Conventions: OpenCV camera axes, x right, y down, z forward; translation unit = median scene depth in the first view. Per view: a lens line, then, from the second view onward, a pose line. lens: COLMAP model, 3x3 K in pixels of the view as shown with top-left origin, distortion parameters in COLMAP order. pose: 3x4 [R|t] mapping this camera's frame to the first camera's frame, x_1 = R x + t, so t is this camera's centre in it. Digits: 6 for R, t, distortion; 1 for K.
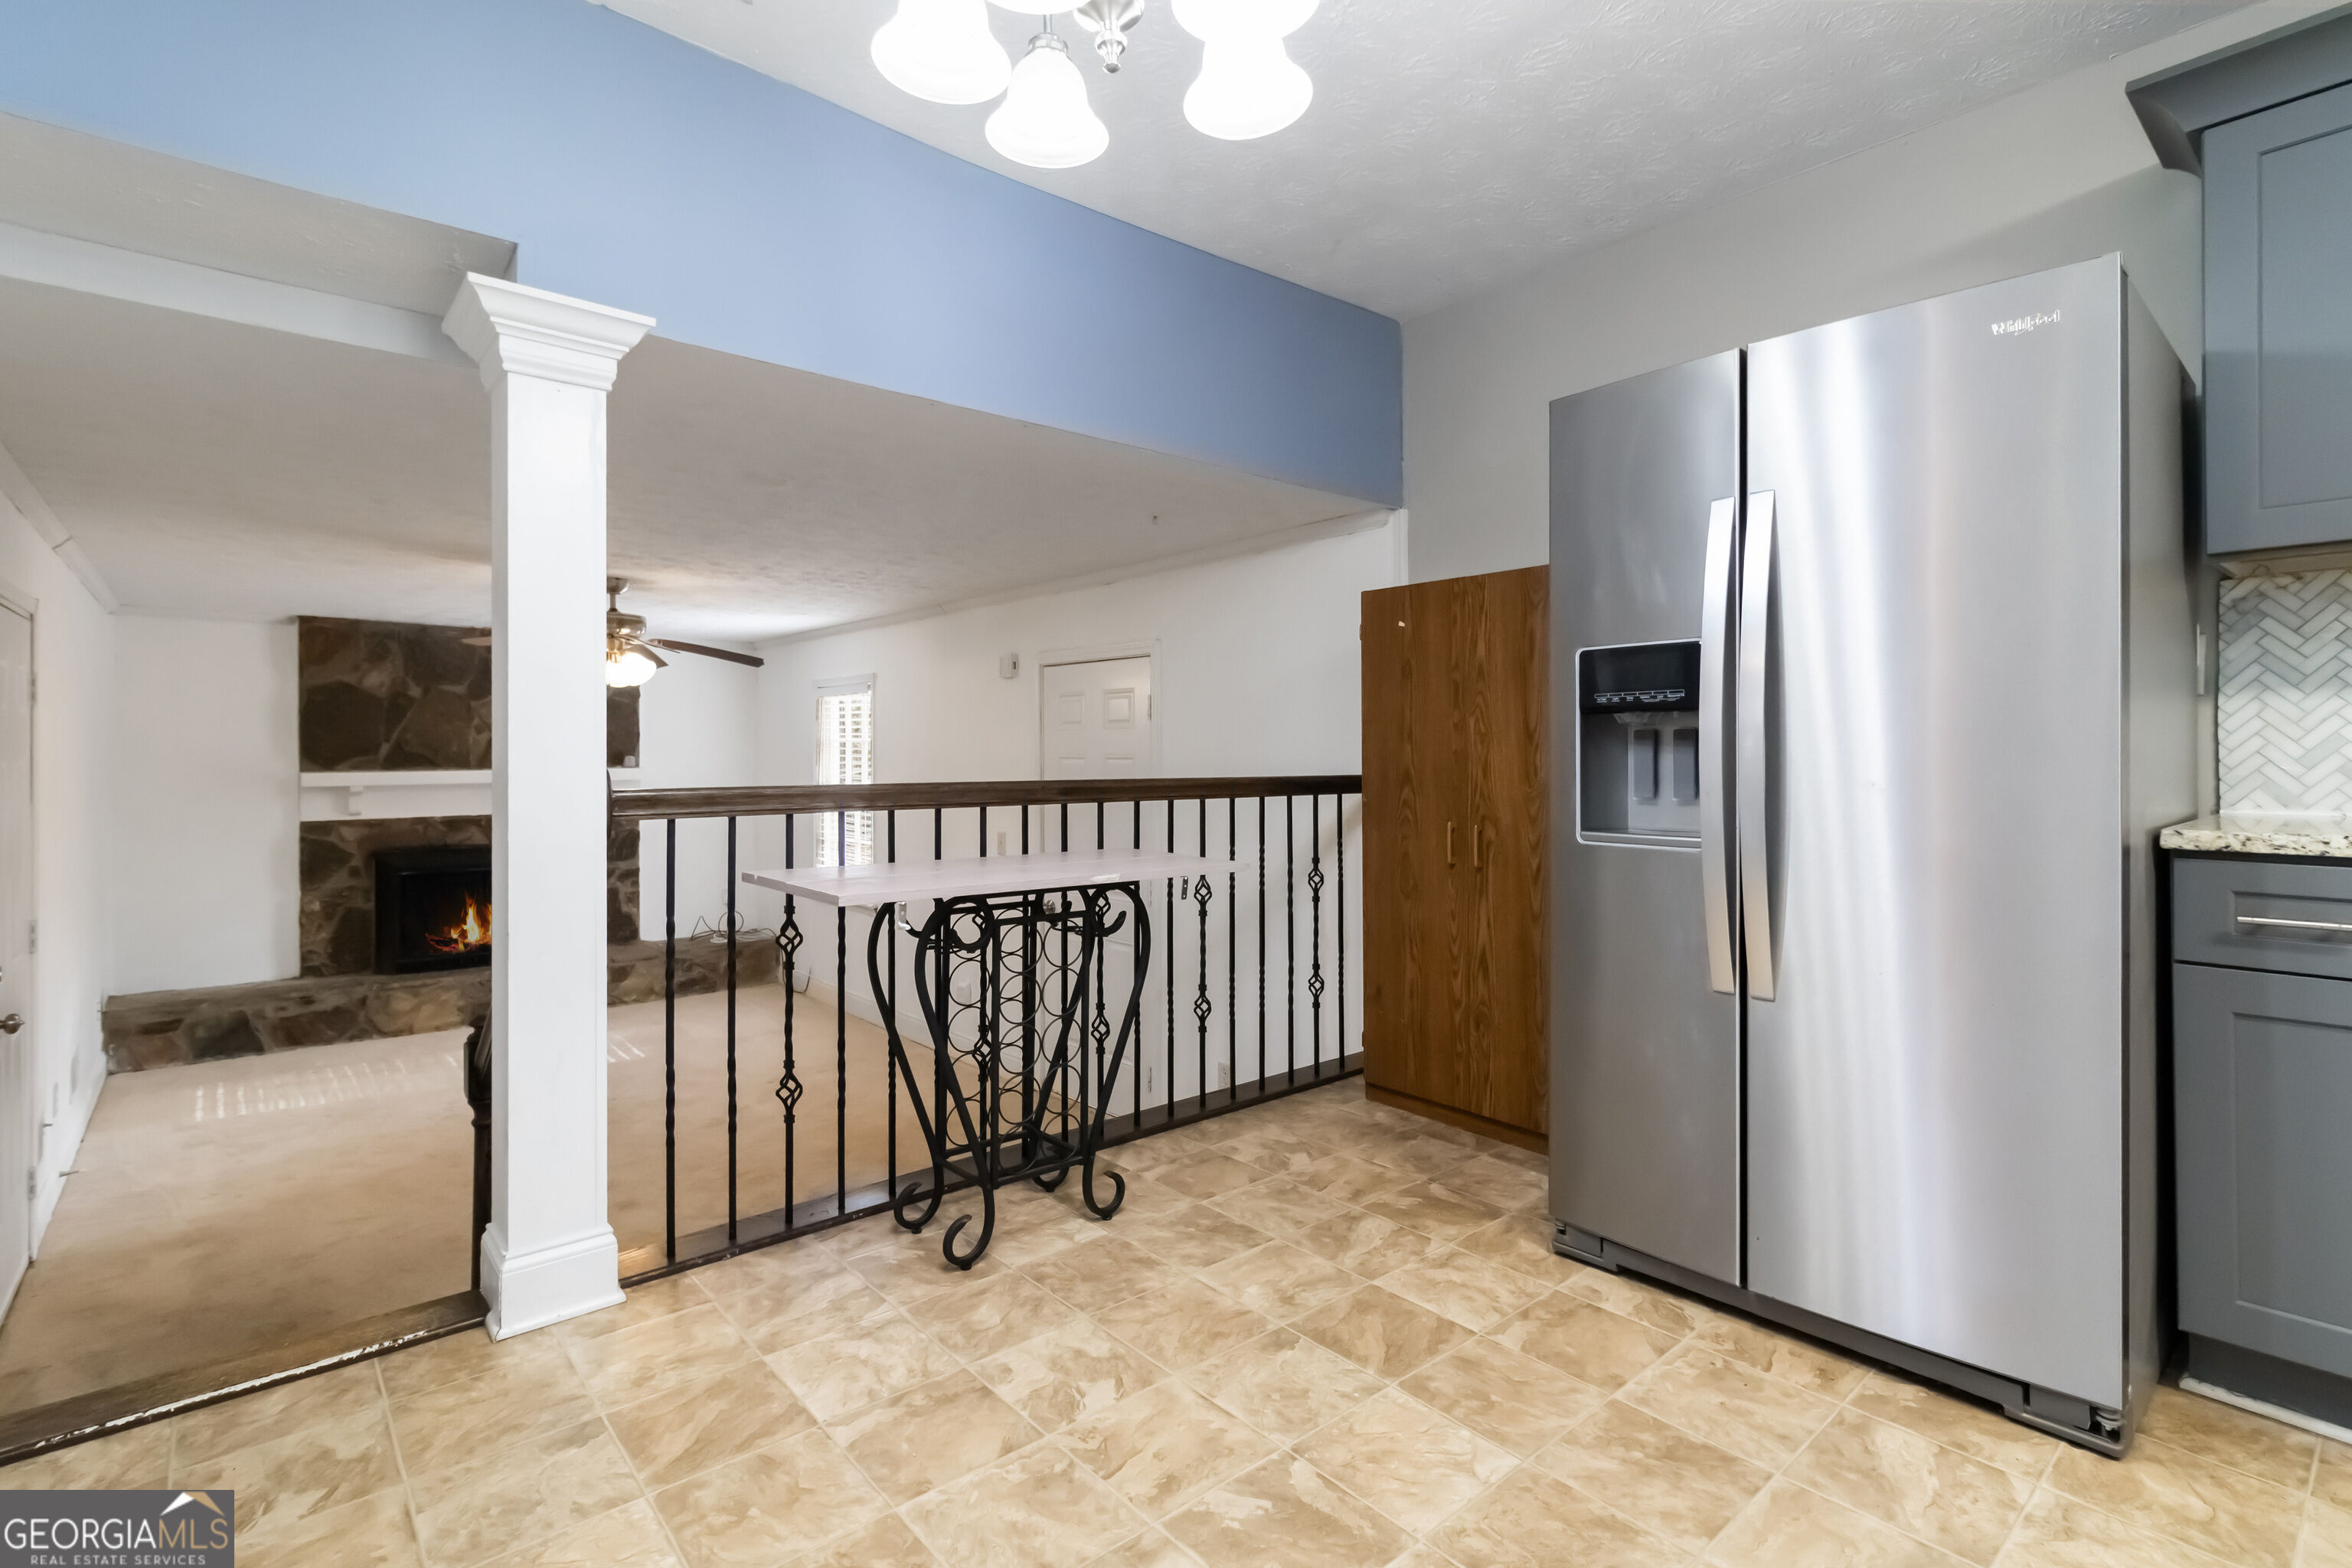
lens RADIAL K [[1097.9, 0, 1180.5], [0, 1097.9, 751.5], [0, 0, 1]] dist [0.003111, 0.000127]
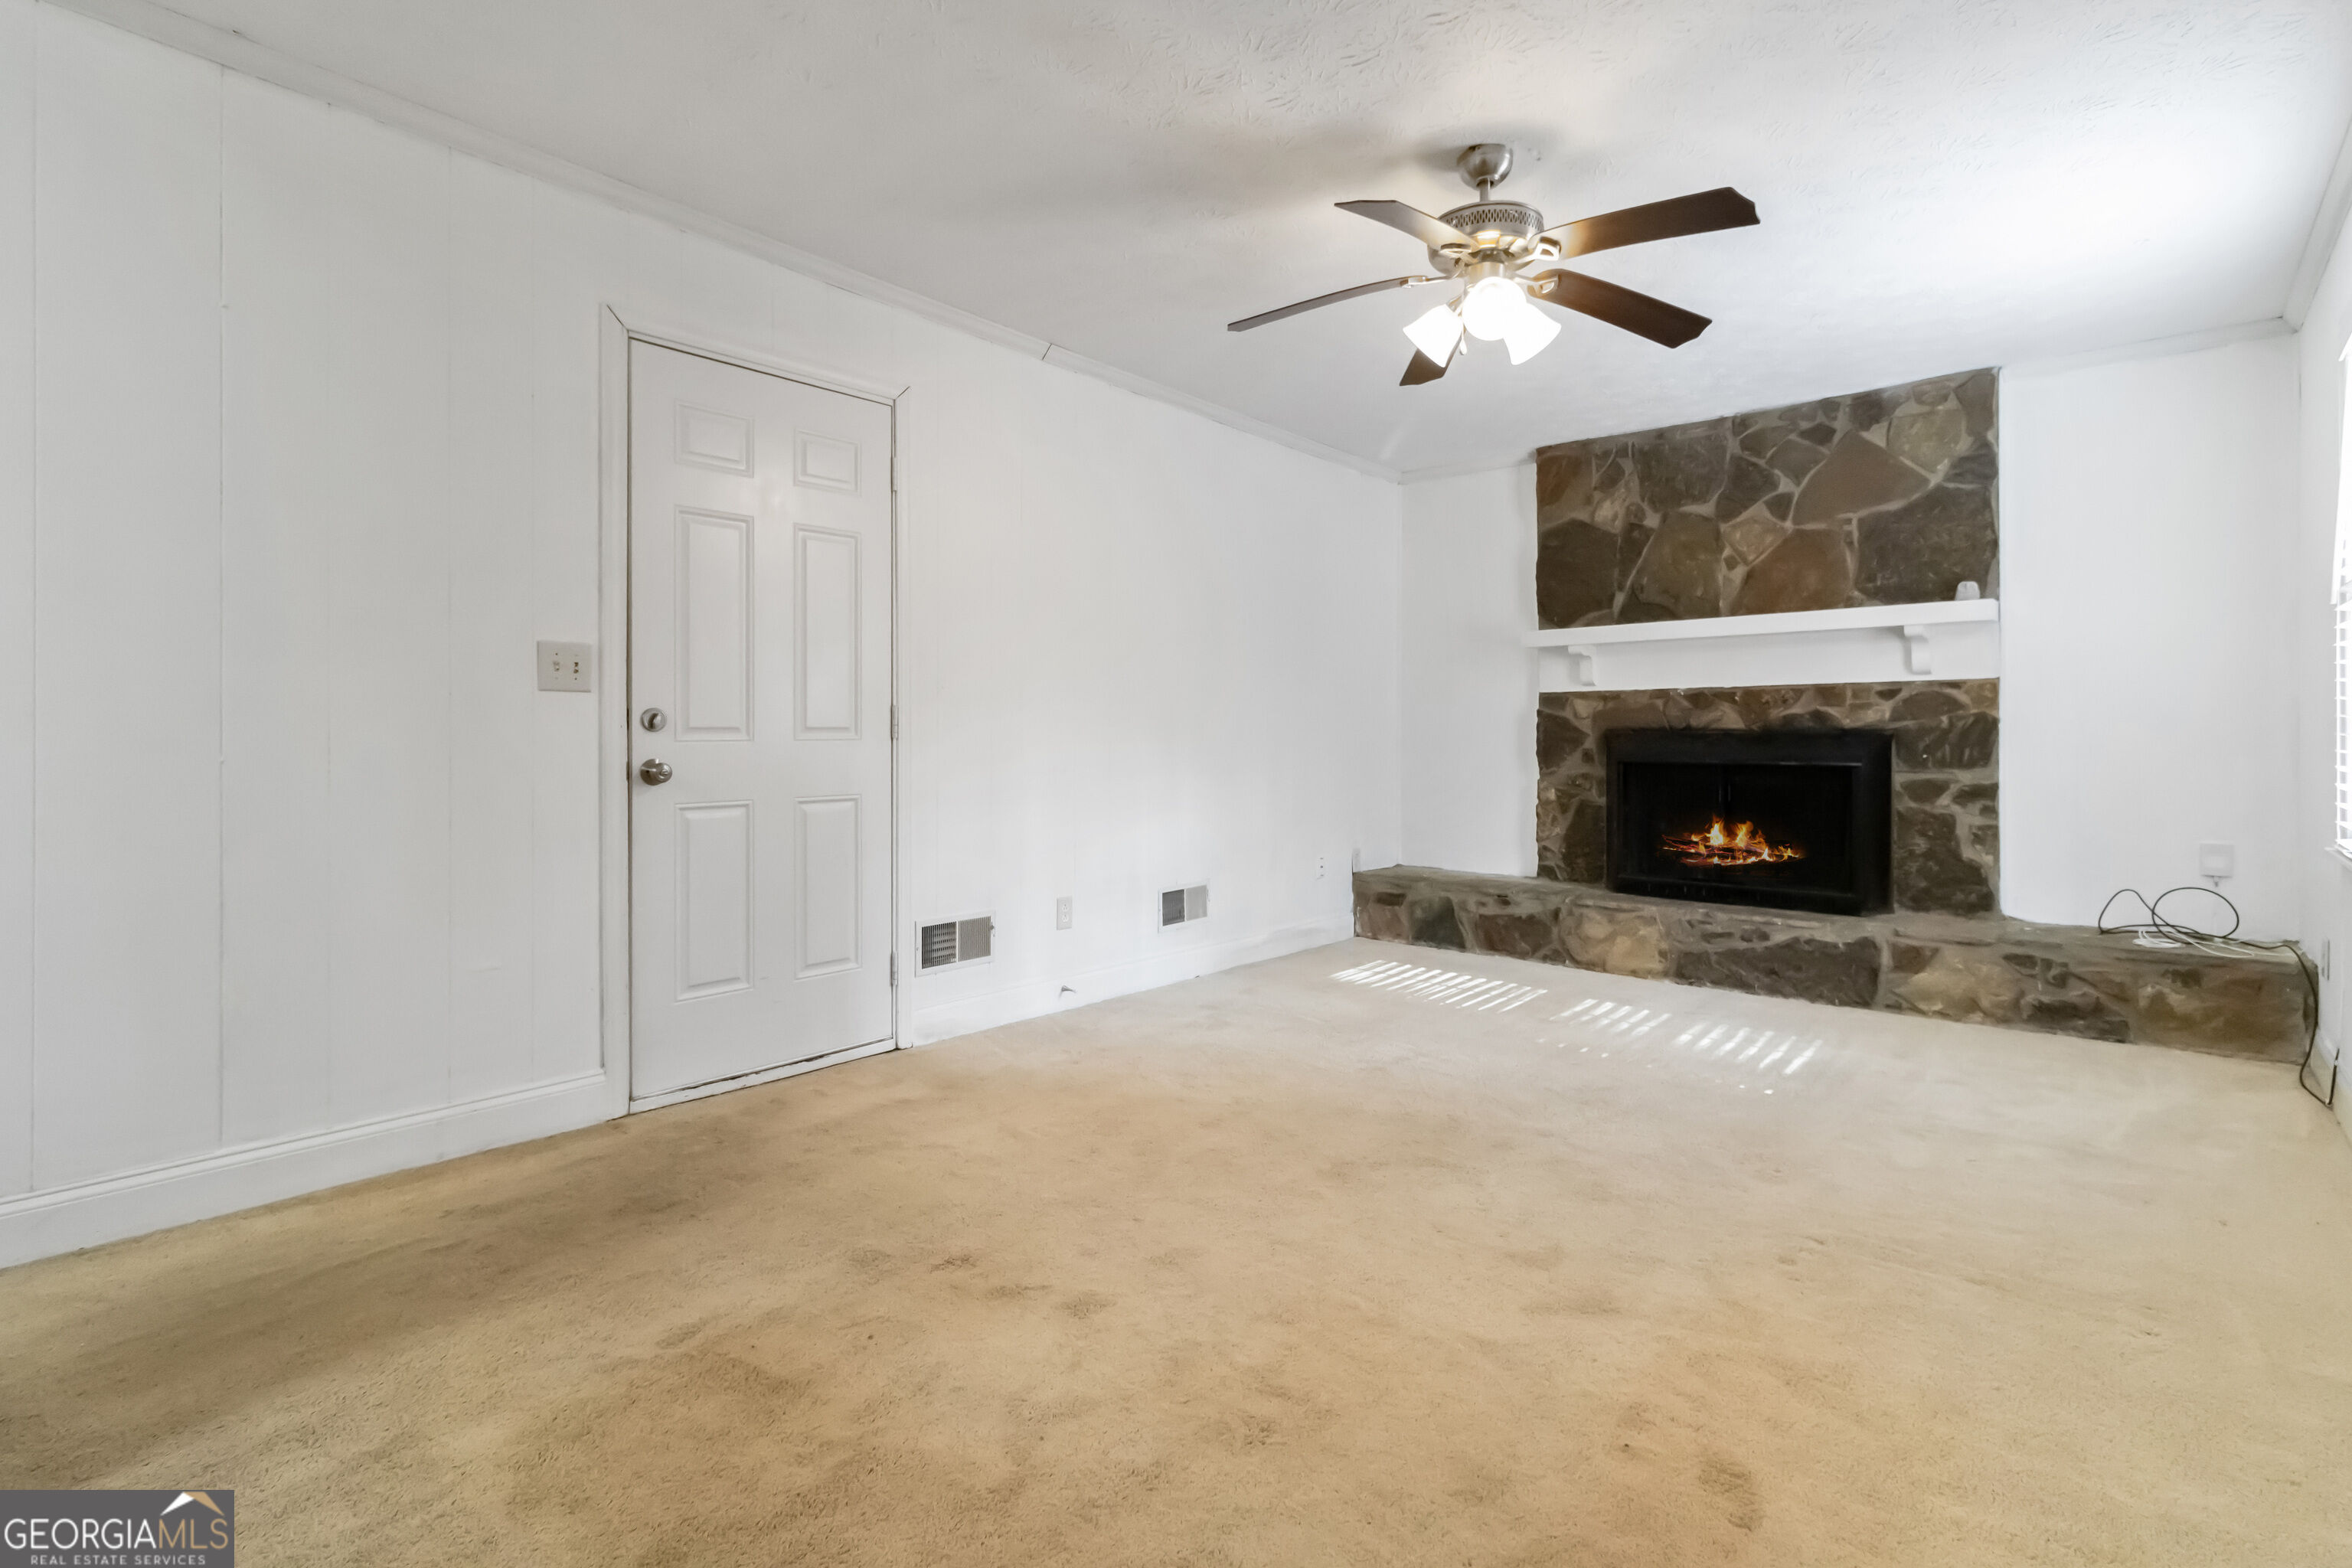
lens RADIAL K [[1112.9, 0, 1177.8], [0, 1112.9, 728.0], [0, 0, 1]] dist [0.001142, 0.000207]
pose [[0.152918, -0.006388, -0.988218, 0.001490], [-0.000660, 0.999978, -0.006566, 0.107806], [0.988239, 0.001656, 0.152911, 0.664612]]
